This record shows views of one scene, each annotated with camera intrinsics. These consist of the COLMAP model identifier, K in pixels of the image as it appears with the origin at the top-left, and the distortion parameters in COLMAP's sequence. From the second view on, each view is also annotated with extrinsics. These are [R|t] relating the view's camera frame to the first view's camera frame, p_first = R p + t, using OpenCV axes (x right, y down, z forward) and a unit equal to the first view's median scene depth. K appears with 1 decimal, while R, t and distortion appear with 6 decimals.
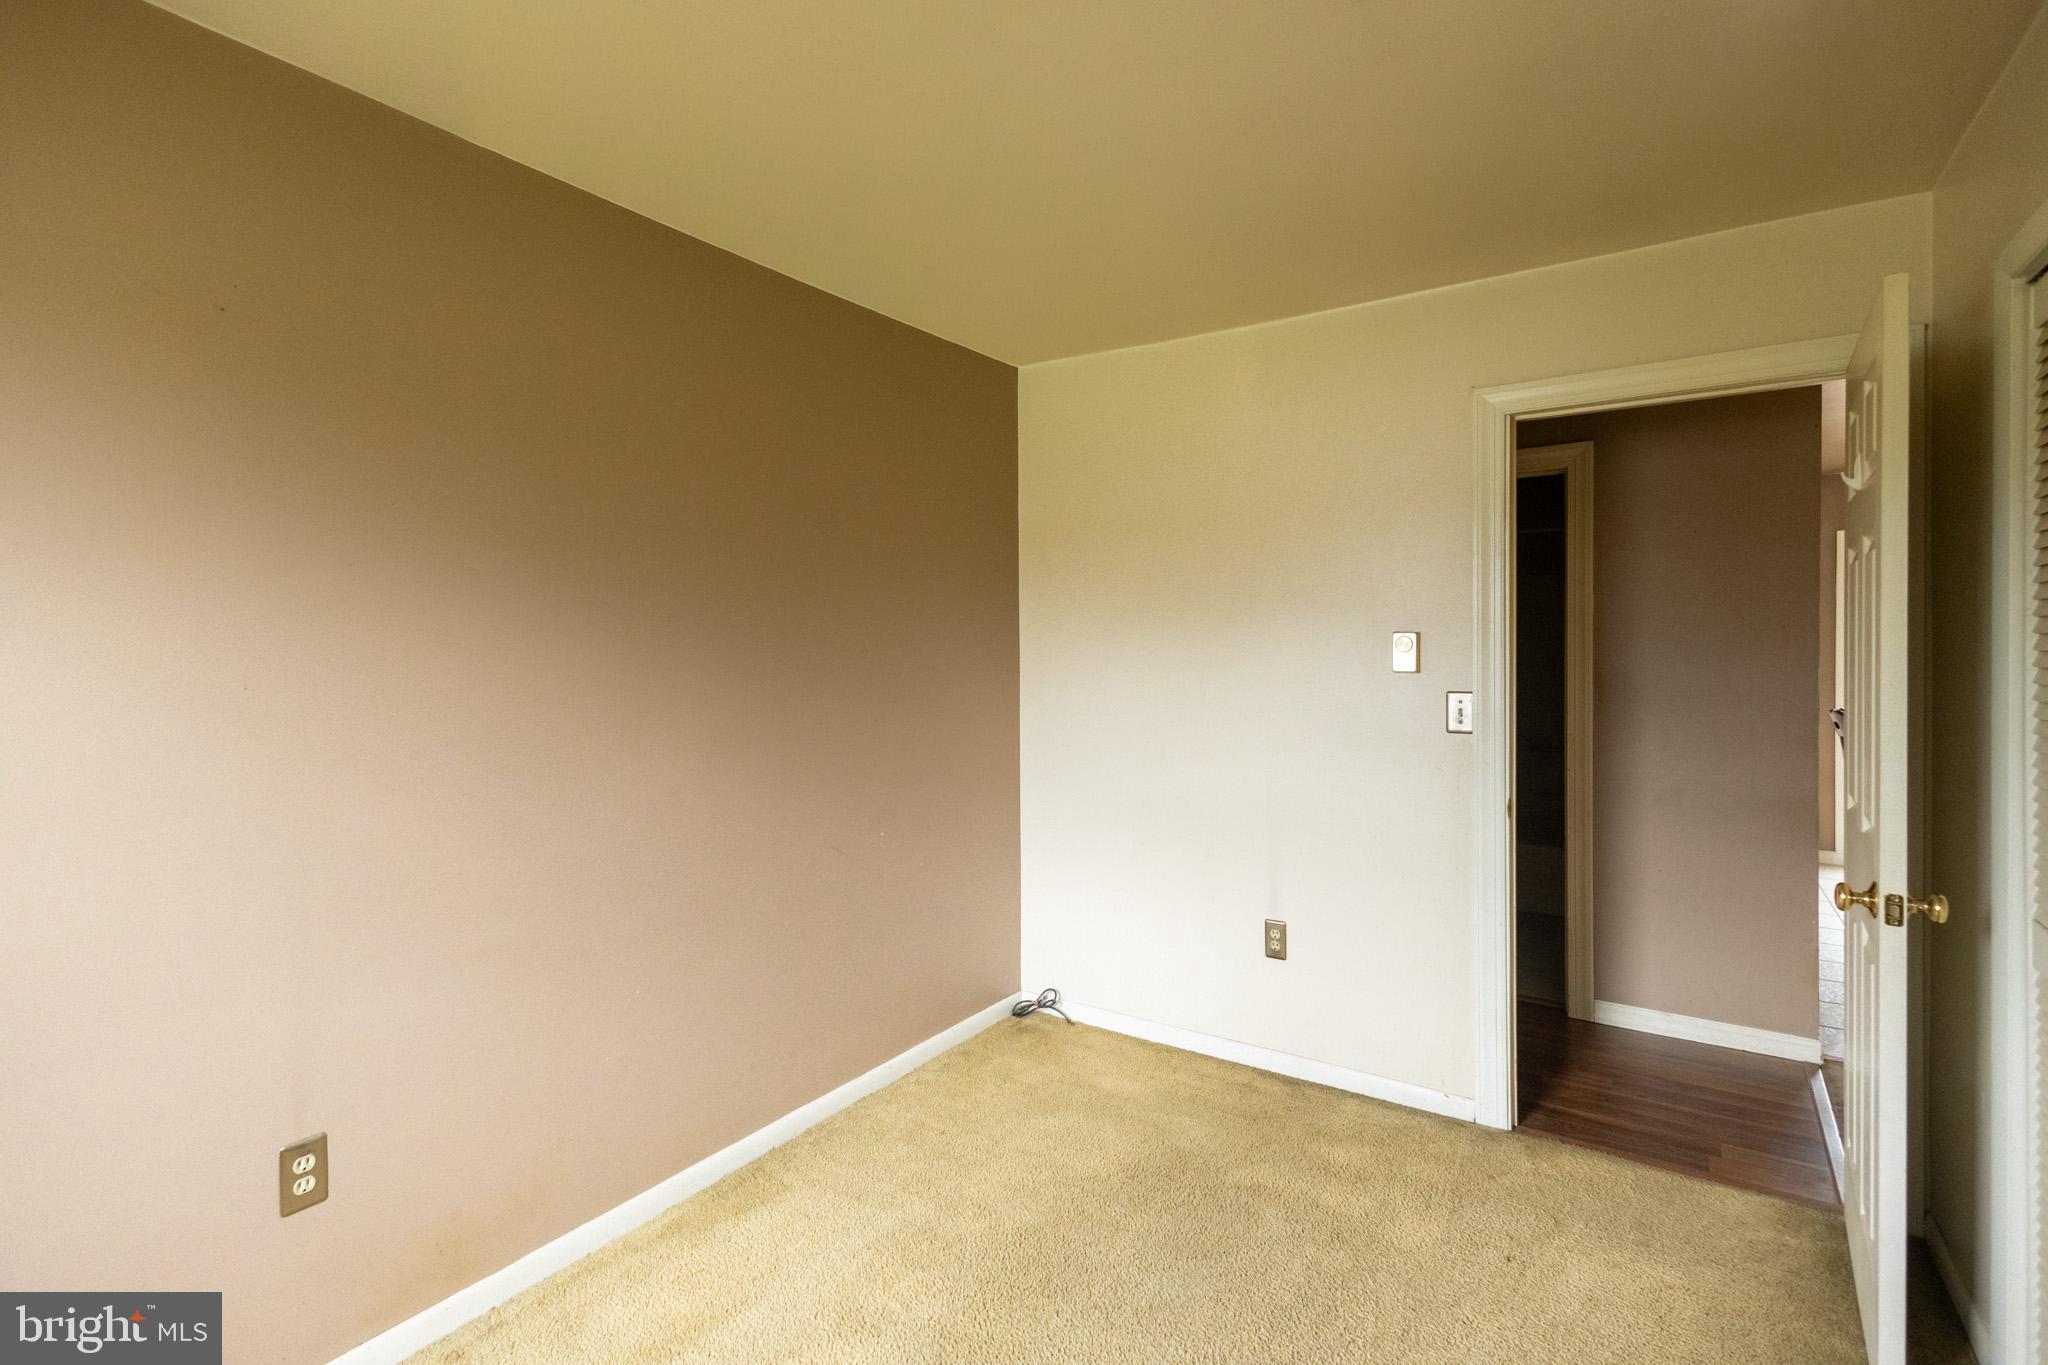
lens RADIAL K [[947.5, 0, 1020.3], [0, 947.5, 647.9], [0, 0, 1]] dist [0.000005, -0.000007]
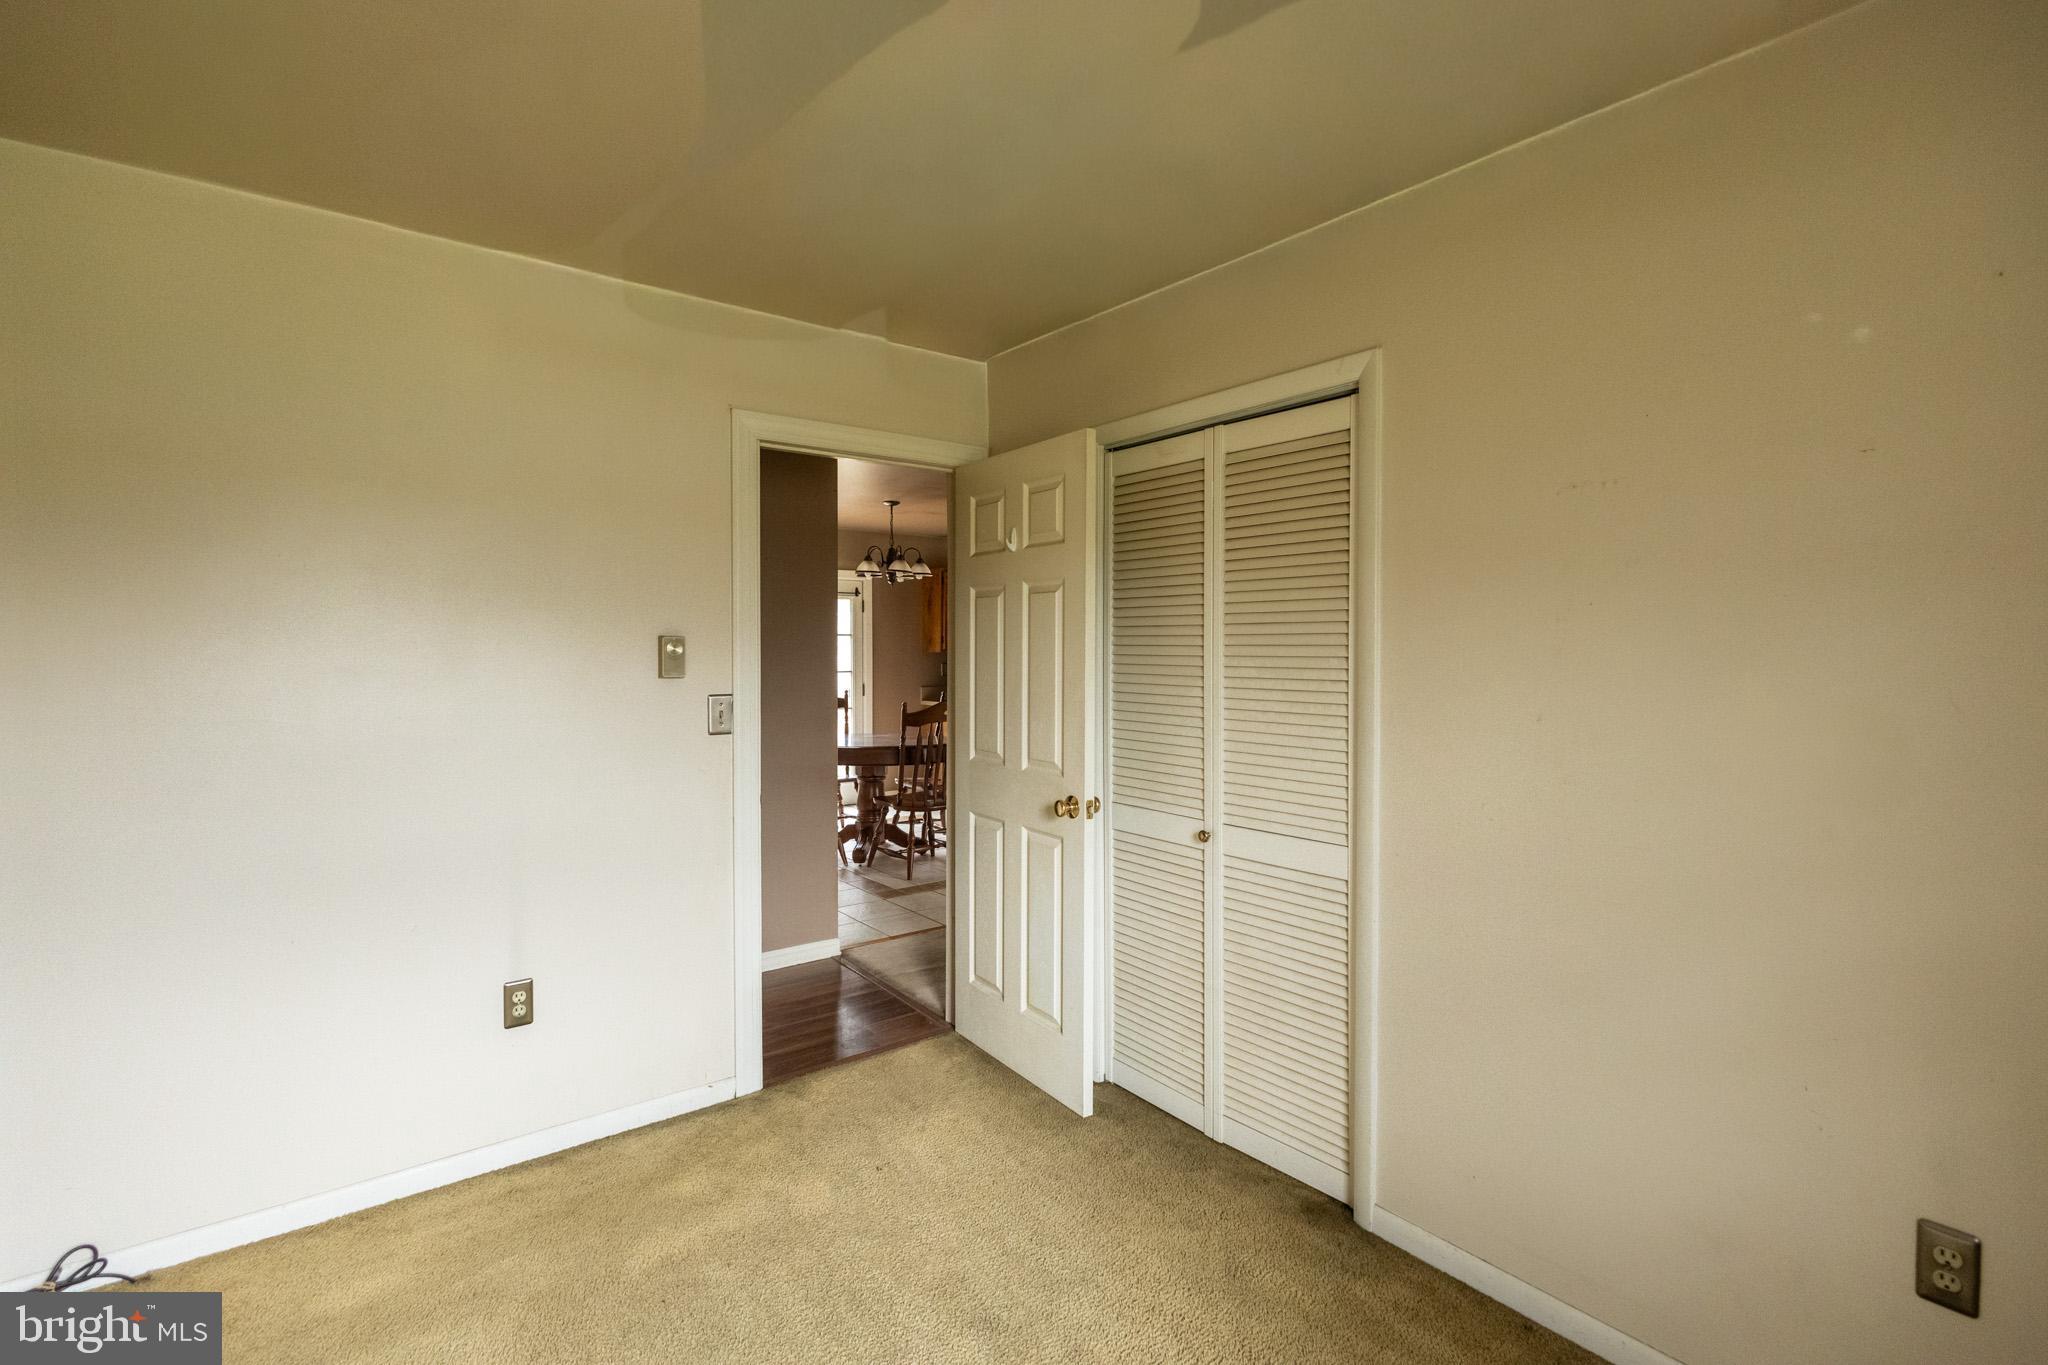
lens RADIAL K [[947.5, 0, 1020.3], [0, 947.5, 647.9], [0, 0, 1]] dist [0.000005, -0.000007]
pose [[0.316924, 0.000039, 0.948451, -0.435757], [0.003163, 0.999994, -0.001098, -0.003330], [-0.948446, 0.003348, 0.316922, 0.360288]]
